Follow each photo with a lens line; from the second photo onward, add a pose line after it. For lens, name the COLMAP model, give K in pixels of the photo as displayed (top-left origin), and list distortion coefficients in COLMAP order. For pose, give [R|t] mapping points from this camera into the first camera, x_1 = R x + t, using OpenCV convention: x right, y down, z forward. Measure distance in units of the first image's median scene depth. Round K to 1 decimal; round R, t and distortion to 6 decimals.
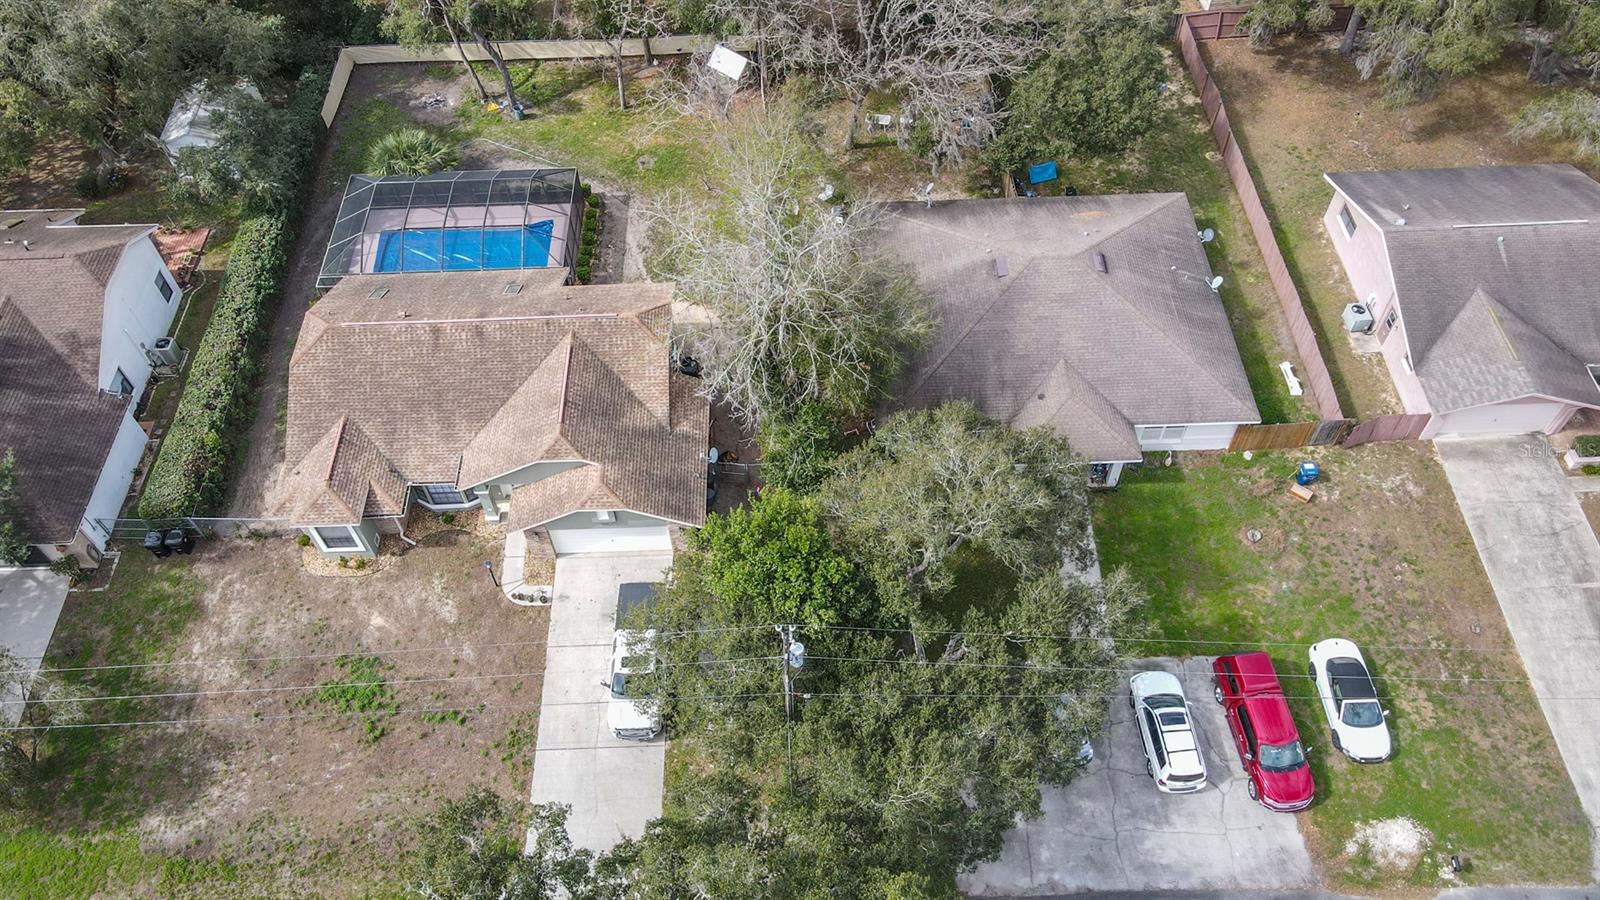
lens RADIAL K [[1171.4, 0, 795.6], [0, 1171.4, 444.9], [0, 0, 1]] dist [0.013891, 0.006703]
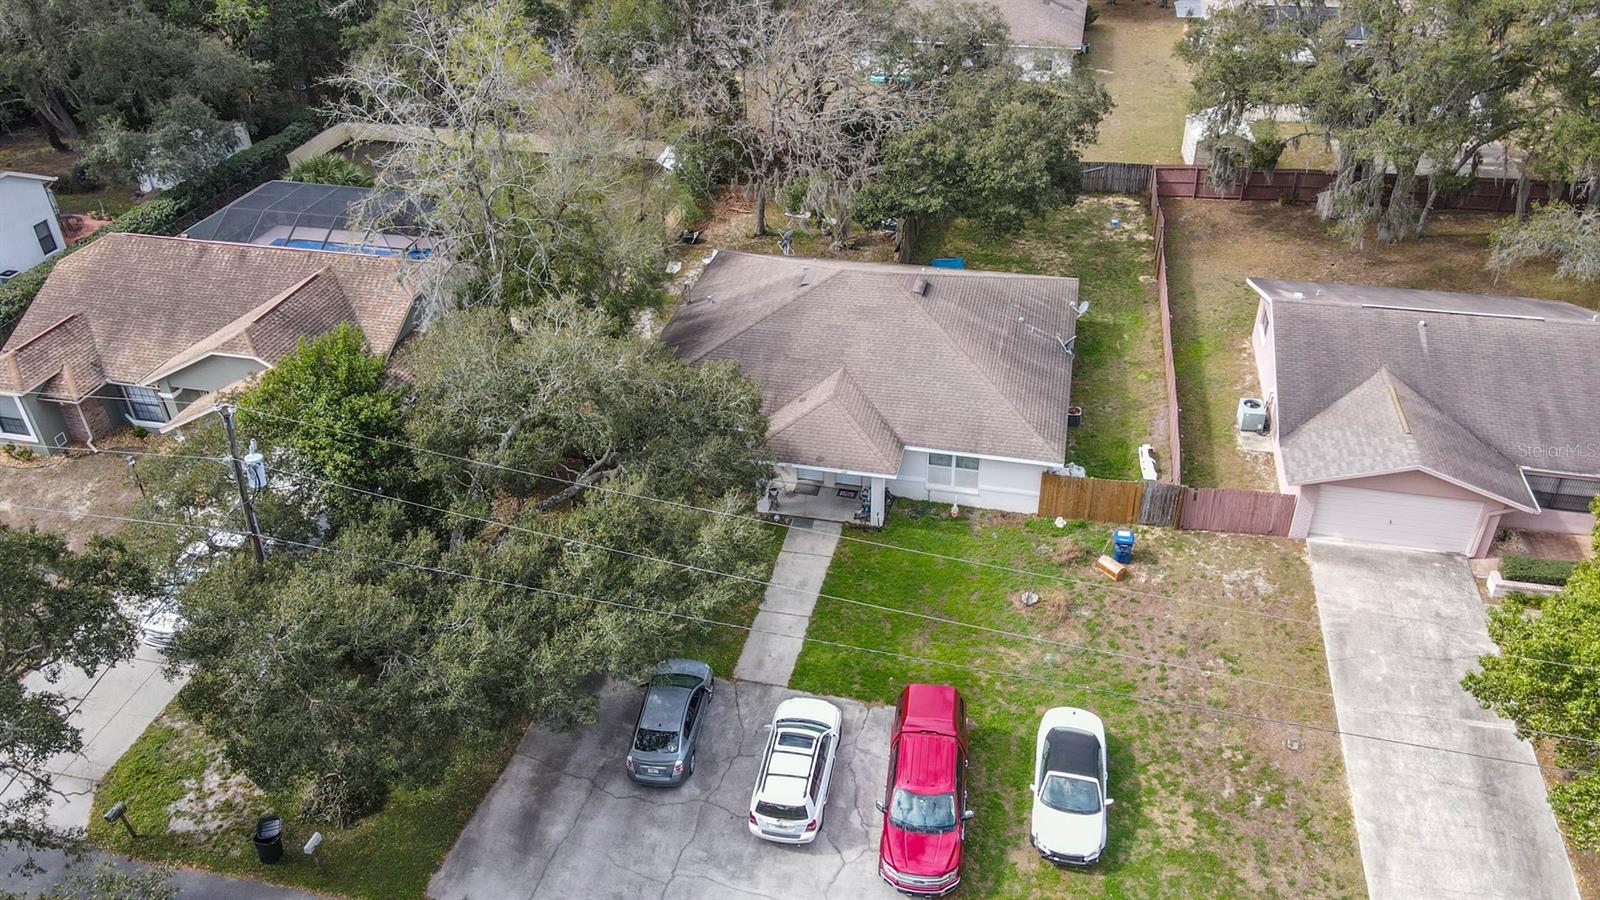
lens RADIAL K [[1171.4, 0, 795.6], [0, 1171.4, 444.9], [0, 0, 1]] dist [0.013891, 0.006703]
pose [[0.967855, 0.143396, -0.206625, 0.388411], [-0.202513, 0.931506, -0.302135, 0.247023], [0.149147, 0.334267, 0.930602, 0.234474]]
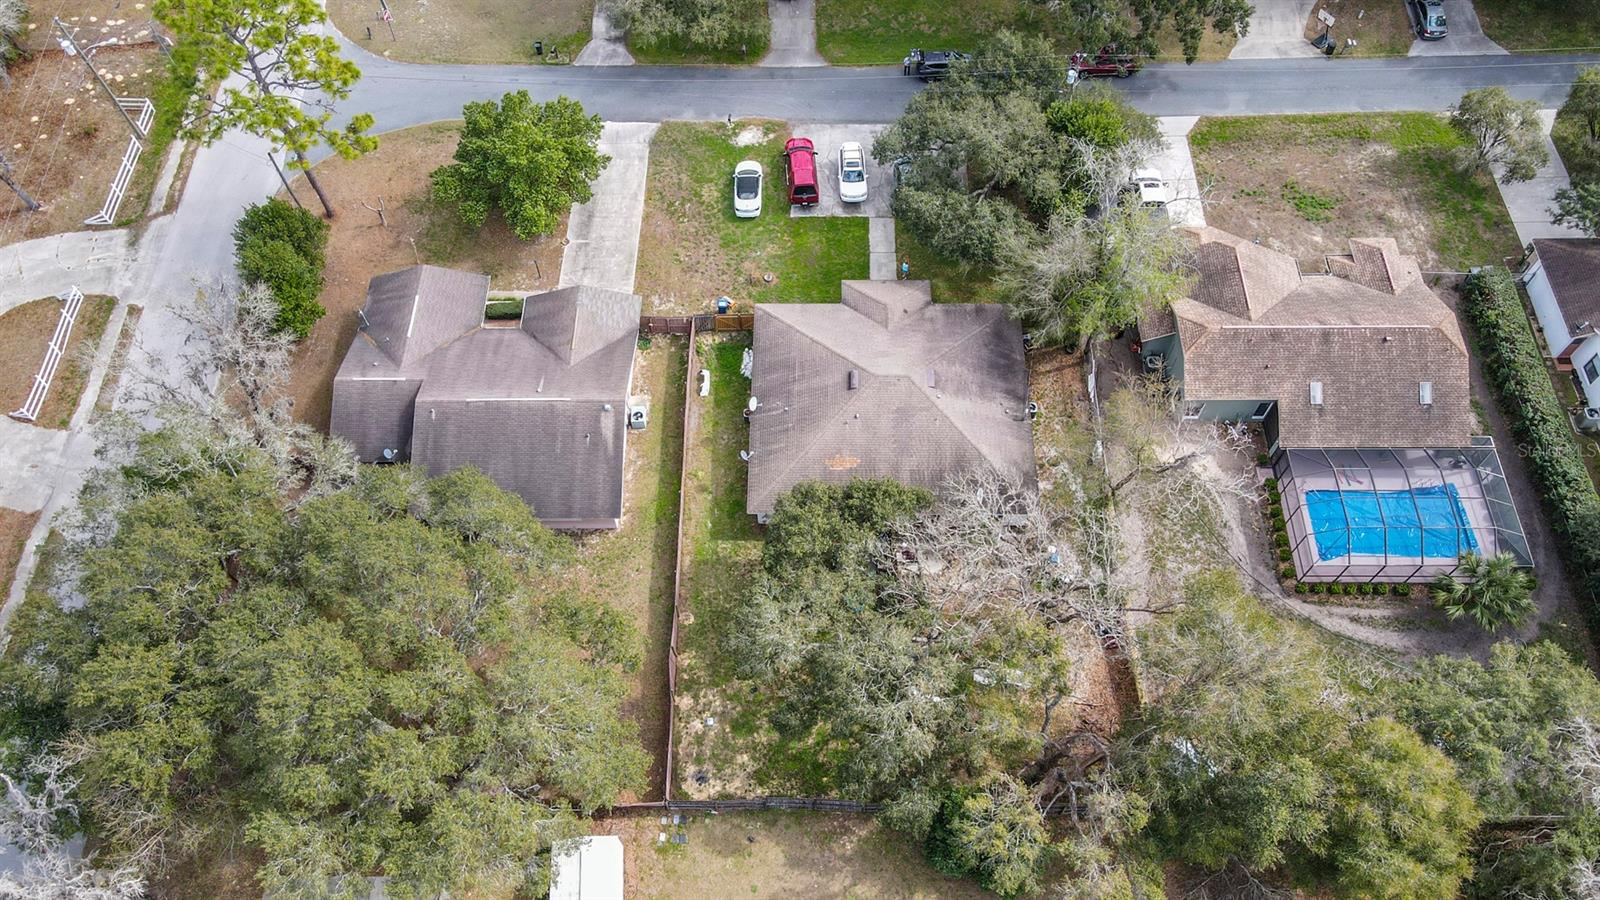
lens RADIAL K [[1171.4, 0, 795.6], [0, 1171.4, 444.9], [0, 0, 1]] dist [0.013891, 0.006703]
pose [[-0.998592, -0.010496, 0.051992, 0.271554], [0.052036, -0.383775, 0.921959, -1.456495], [0.010276, 0.923367, 0.383781, 0.608910]]
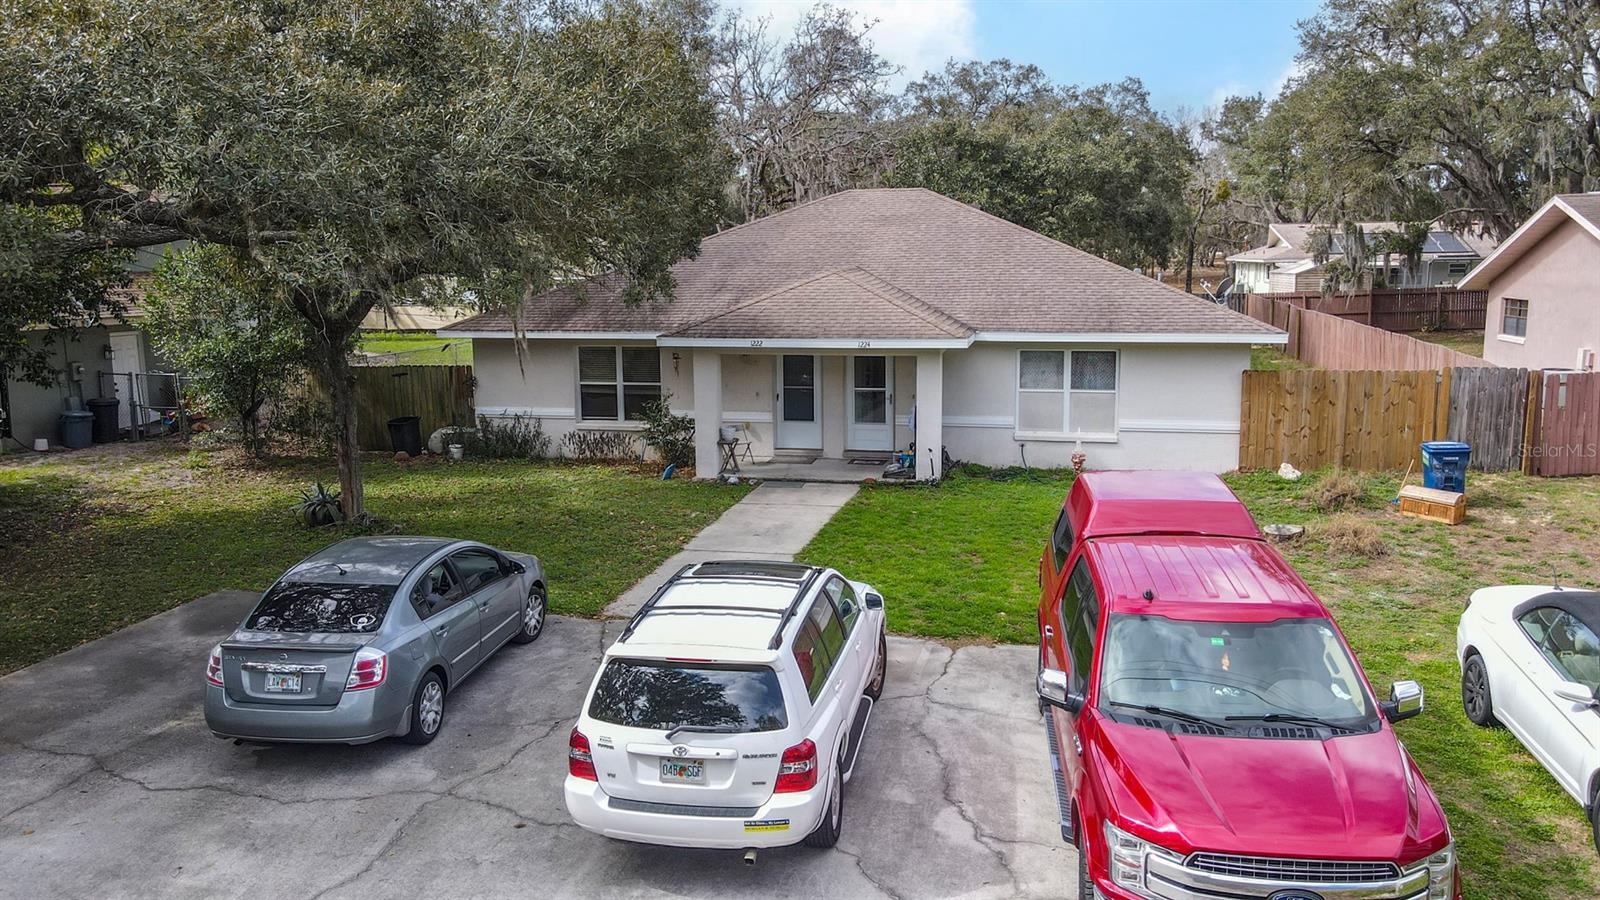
lens RADIAL K [[1171.4, 0, 795.6], [0, 1171.4, 444.9], [0, 0, 1]] dist [0.013891, 0.006703]
pose [[0.969362, 0.053941, -0.239639, 0.334811], [-0.203647, 0.721987, -0.661258, 0.318682], [0.137347, 0.689801, 0.710852, 0.720486]]
